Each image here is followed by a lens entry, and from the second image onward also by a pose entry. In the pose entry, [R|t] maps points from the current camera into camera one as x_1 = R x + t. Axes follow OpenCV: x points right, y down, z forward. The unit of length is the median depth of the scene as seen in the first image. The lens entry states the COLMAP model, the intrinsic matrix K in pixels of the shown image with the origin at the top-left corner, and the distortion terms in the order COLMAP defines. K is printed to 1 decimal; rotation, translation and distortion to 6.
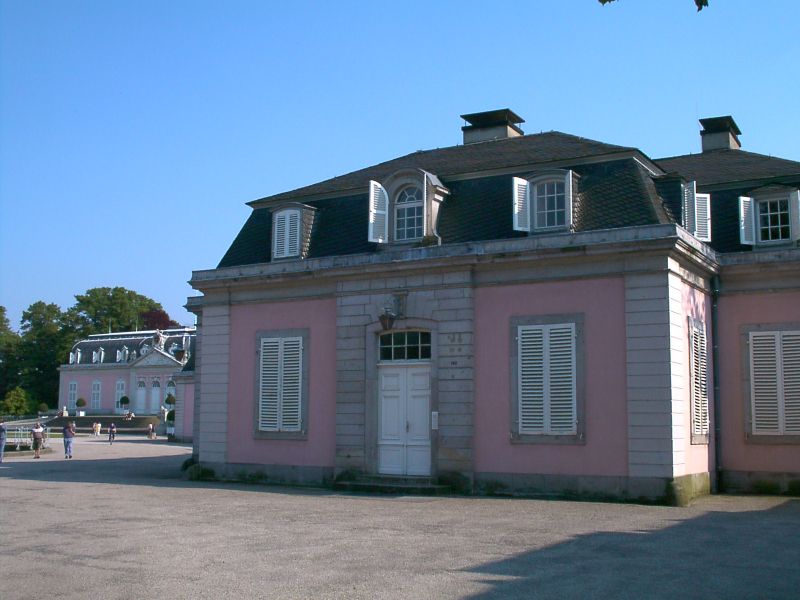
lens RADIAL K [[958.1, 0, 400.0], [0, 958.1, 300.0], [0, 0, 1]] dist [-0.021393, -0.030317]
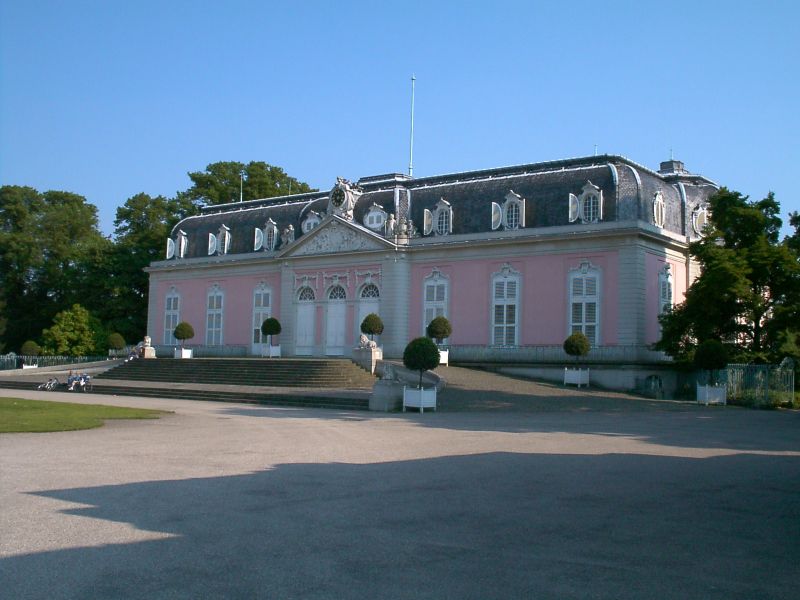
lens RADIAL K [[958.1, 0, 400.0], [0, 958.1, 300.0], [0, 0, 1]] dist [-0.021393, -0.030317]
pose [[0.991039, 0.009255, -0.133249, -0.152157], [-0.003029, 0.998897, 0.046854, 0.065254], [0.133535, -0.046031, 0.989974, 0.507253]]
